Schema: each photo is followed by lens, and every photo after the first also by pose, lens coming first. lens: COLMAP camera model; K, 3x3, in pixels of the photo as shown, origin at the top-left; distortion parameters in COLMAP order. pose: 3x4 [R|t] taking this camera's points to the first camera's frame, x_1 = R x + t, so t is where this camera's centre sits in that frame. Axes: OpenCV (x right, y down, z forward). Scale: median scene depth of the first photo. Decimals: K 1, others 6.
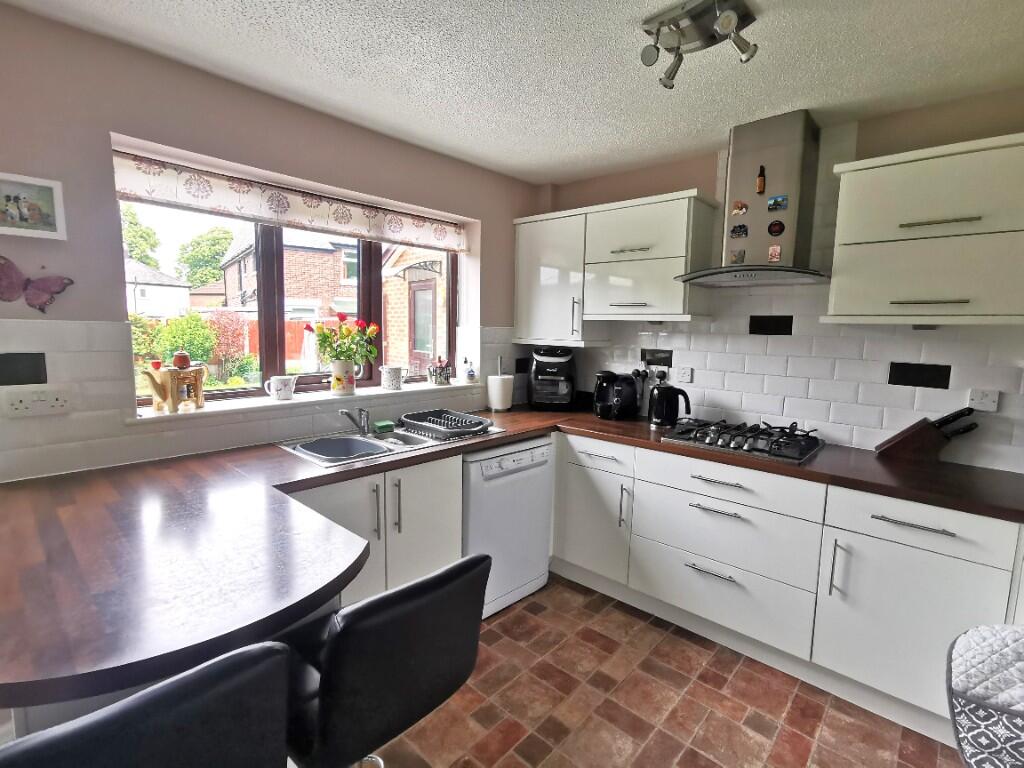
lens RADIAL K [[498.6, 0, 504.8], [0, 498.6, 388.9], [0, 0, 1]] dist [0.004719, 0.001648]
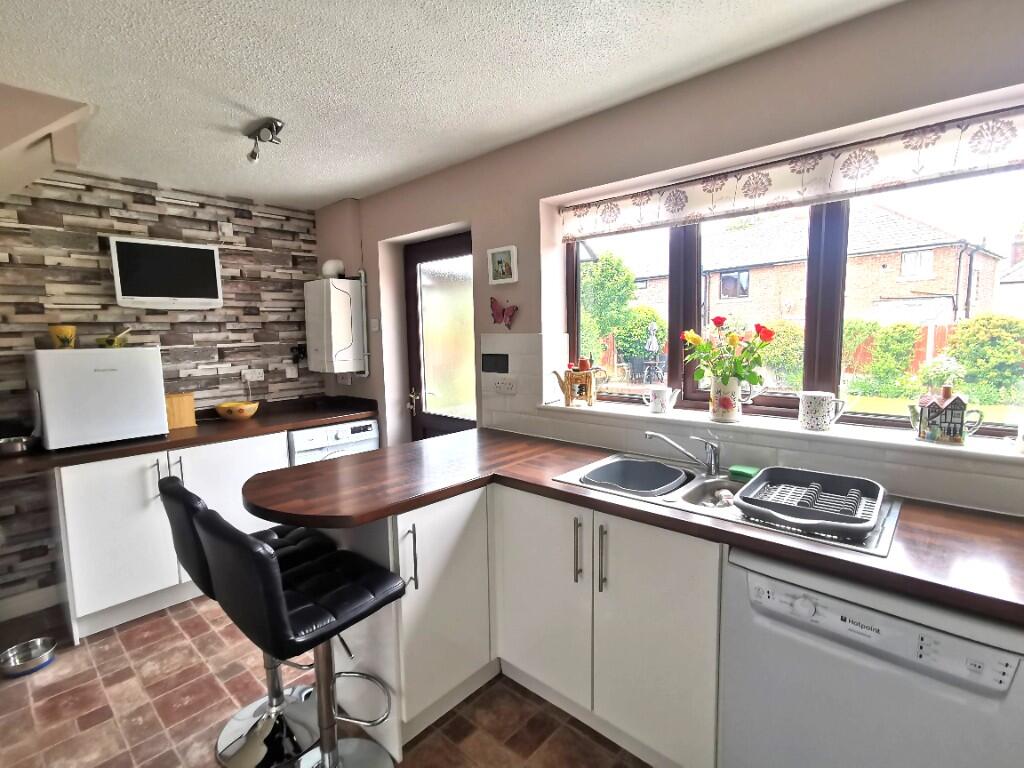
lens RADIAL K [[498.6, 0, 505.5], [0, 498.6, 377.4], [0, 0, 1]] dist [0.004719, 0.001648]
pose [[0.013627, 0.090084, -0.995841, 0.501386], [-0.093906, 0.991647, 0.088419, -0.101610], [0.995488, 0.092311, 0.021972, 0.704891]]
